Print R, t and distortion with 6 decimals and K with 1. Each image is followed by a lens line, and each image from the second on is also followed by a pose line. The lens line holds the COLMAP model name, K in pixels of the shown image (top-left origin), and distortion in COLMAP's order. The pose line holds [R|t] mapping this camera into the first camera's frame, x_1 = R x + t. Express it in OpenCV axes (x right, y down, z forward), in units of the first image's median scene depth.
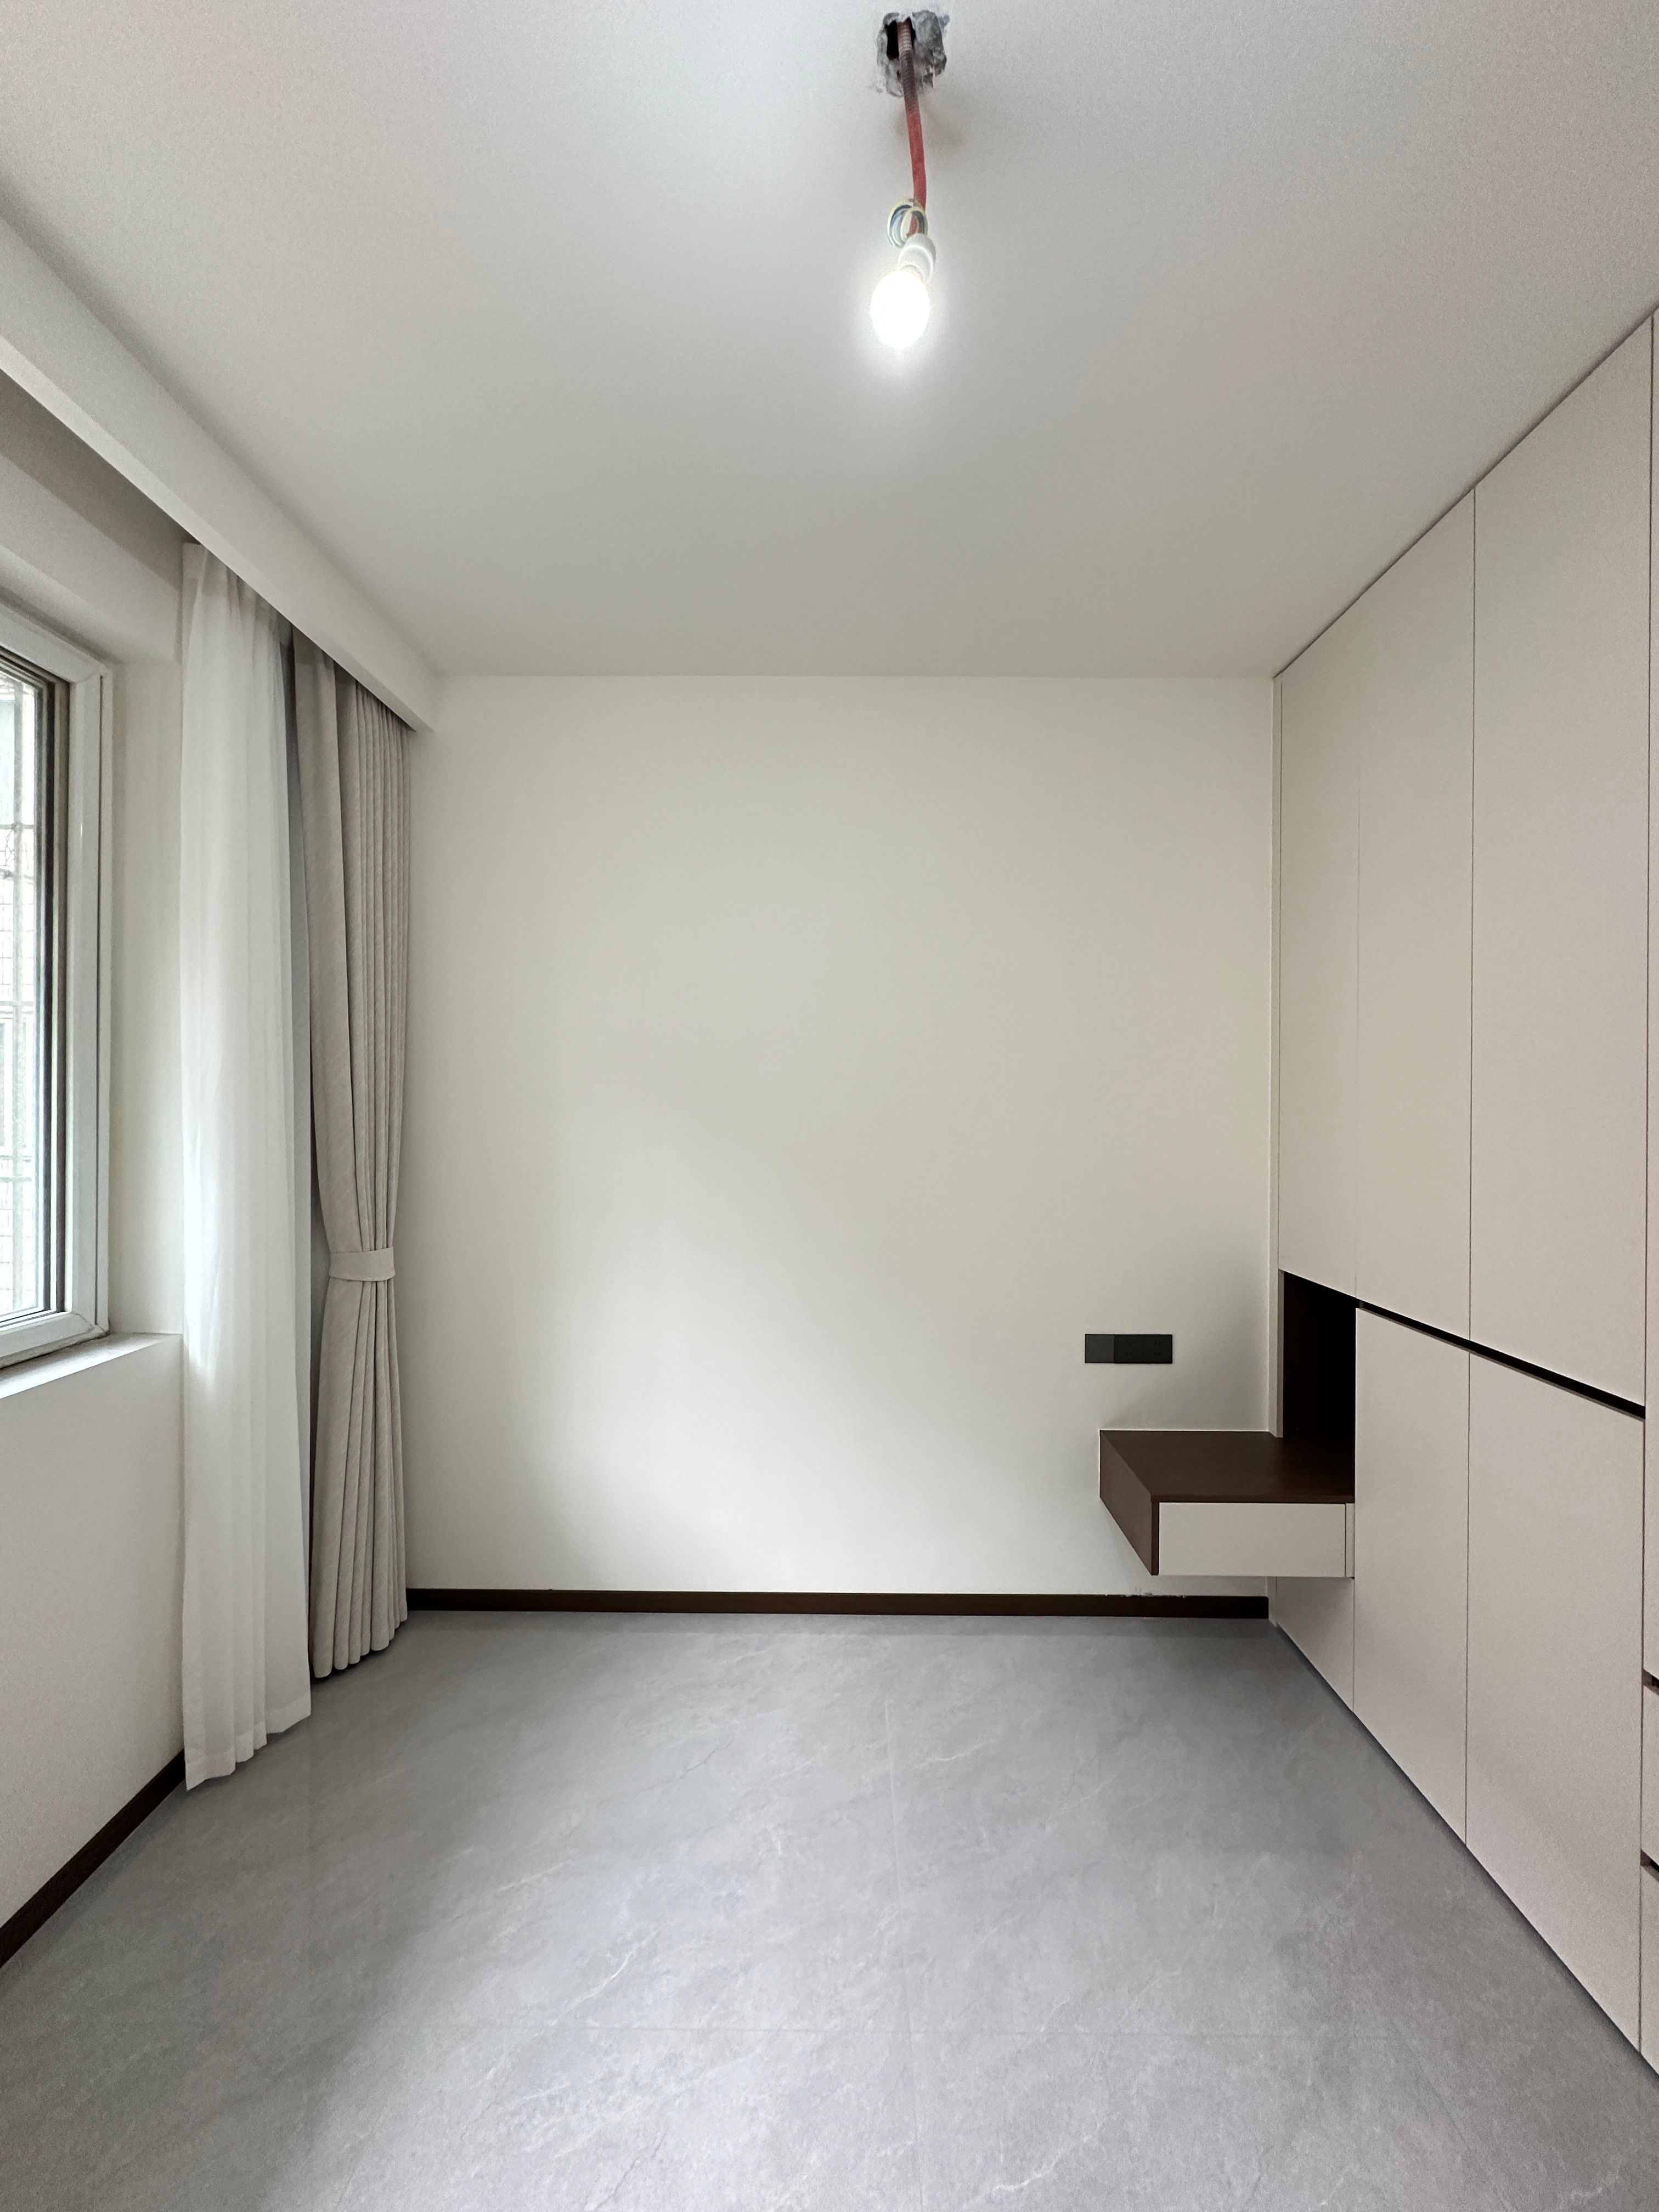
lens RADIAL K [[893.6, 0, 837.0], [0, 893.6, 1096.4], [0, 0, 1]] dist [0.000942, 0.003549]
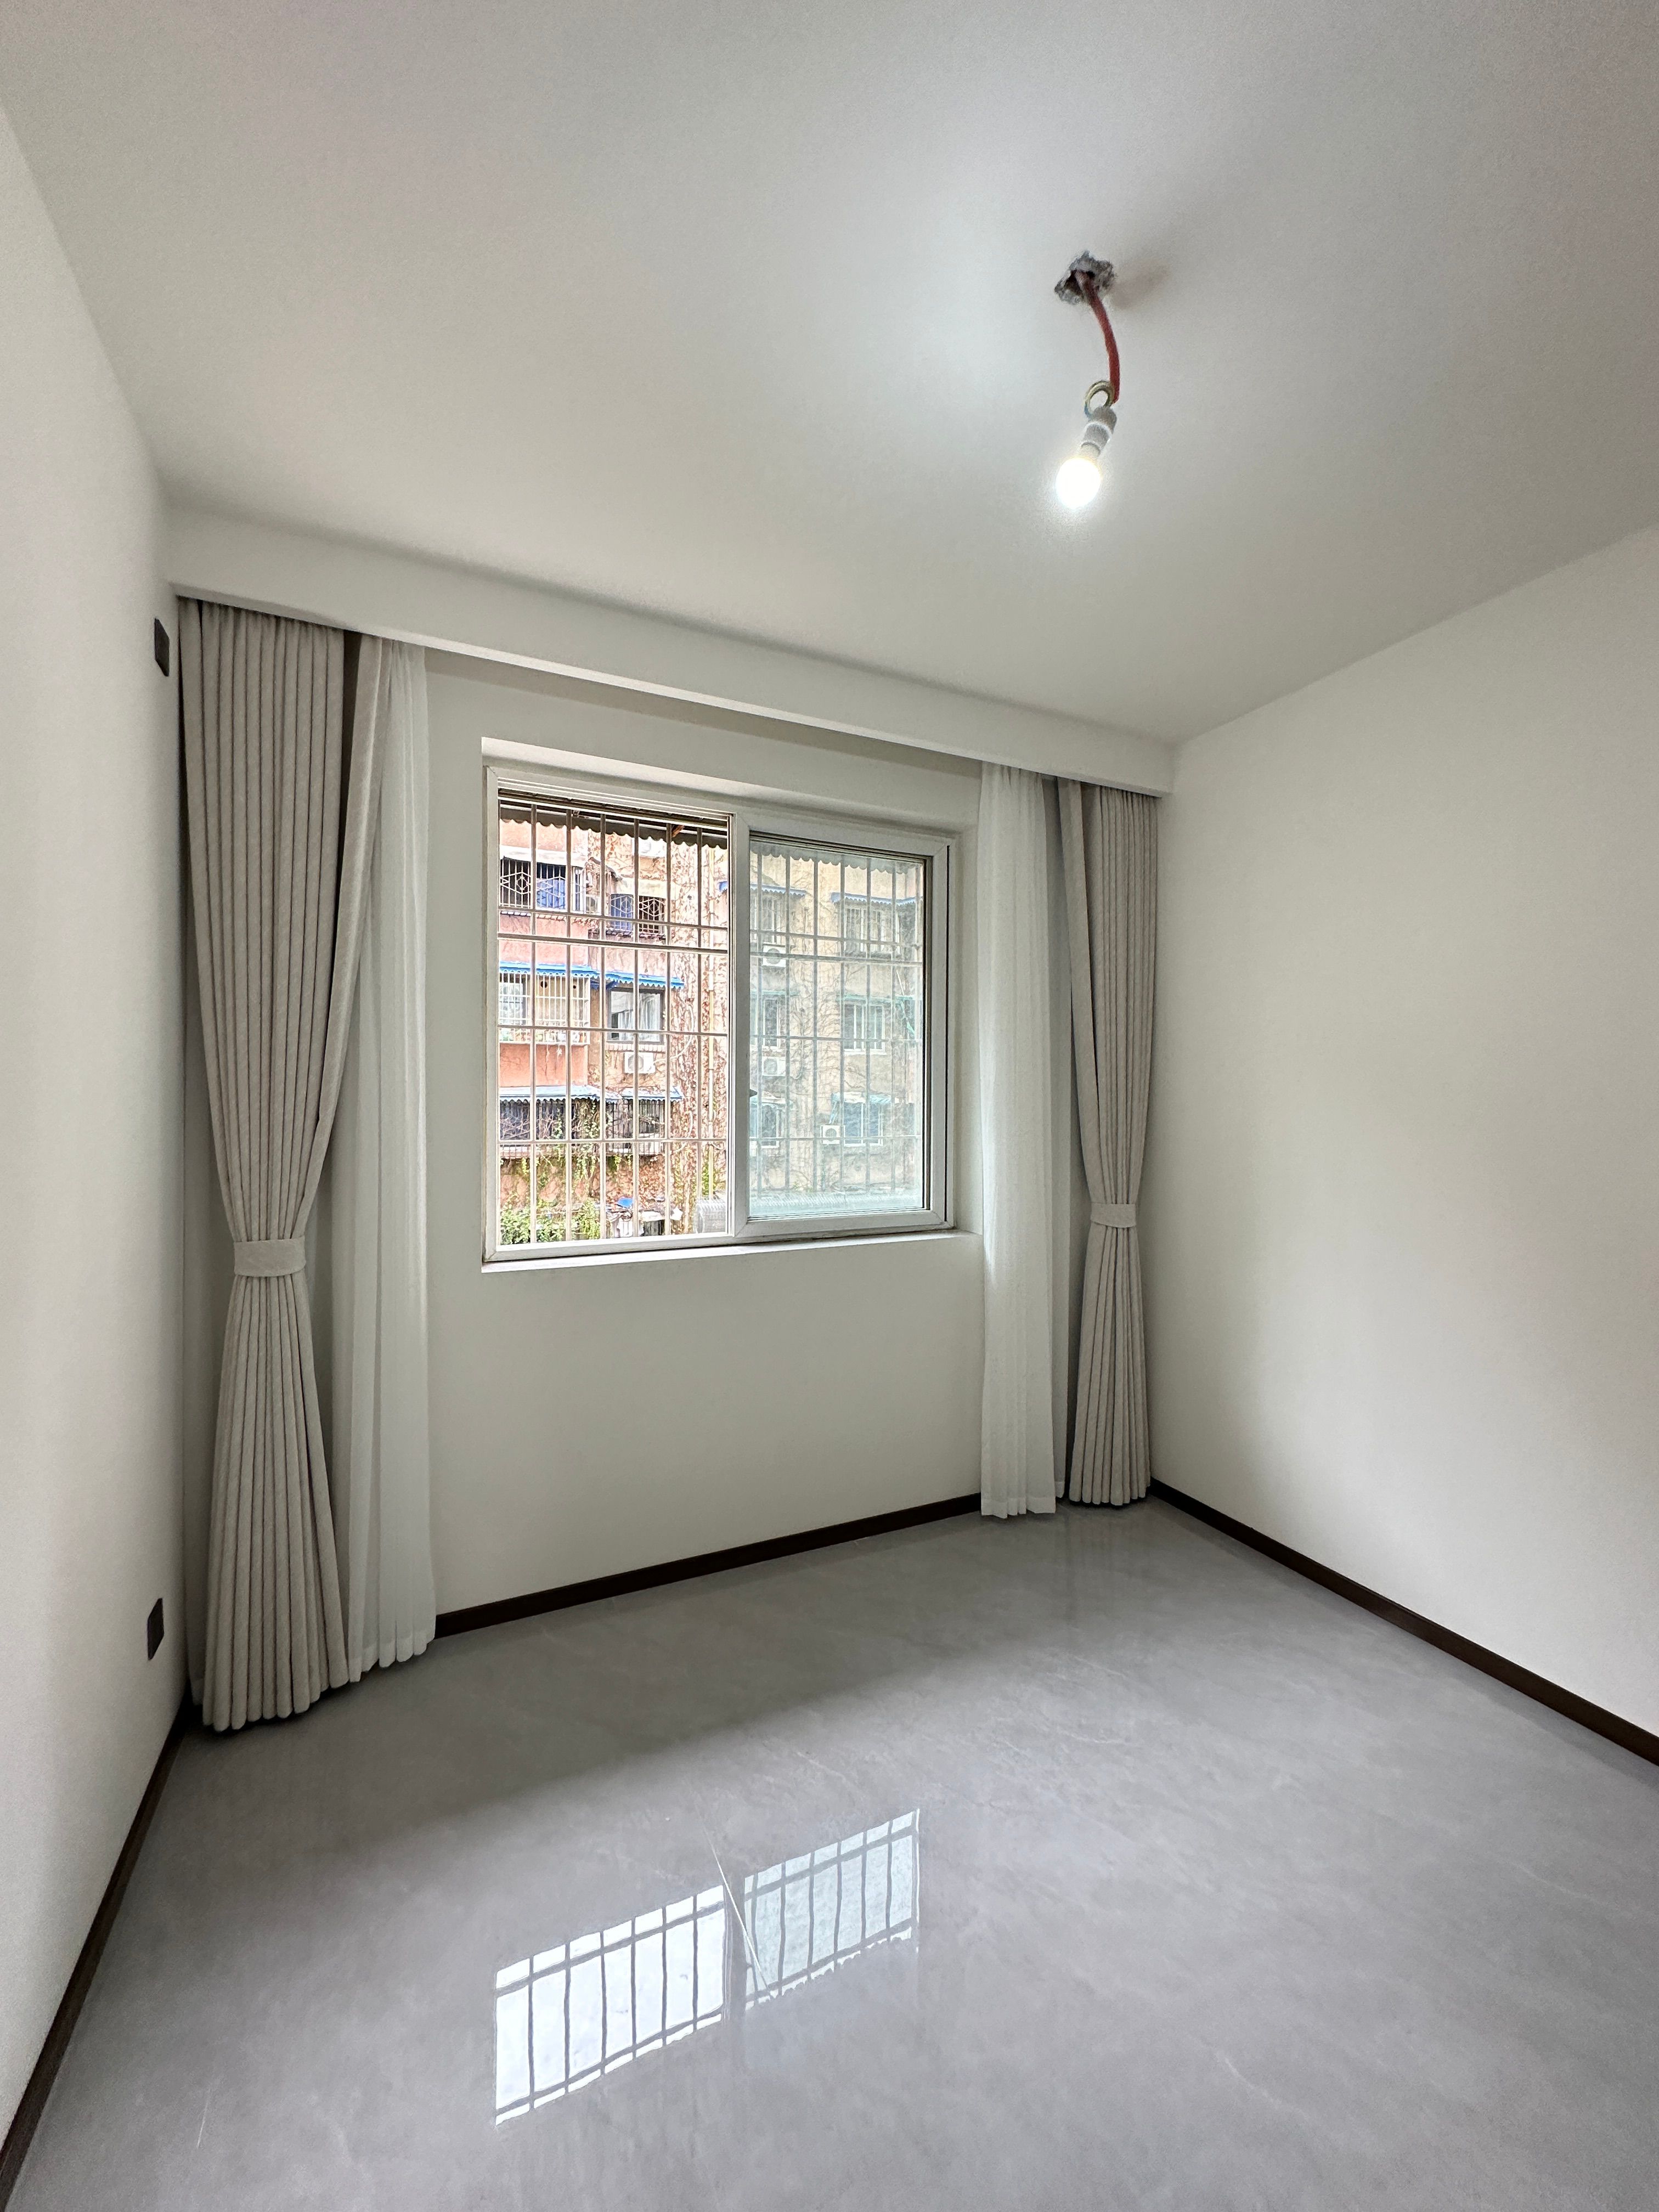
lens RADIAL K [[893.6, 0, 837.0], [0, 893.6, 1096.4], [0, 0, 1]] dist [0.000942, 0.003549]
pose [[0.435712, -0.010732, -0.900022, 0.609476], [-0.000307, 0.999927, -0.012072, 0.033940], [0.900086, 0.005536, 0.435677, 0.058678]]
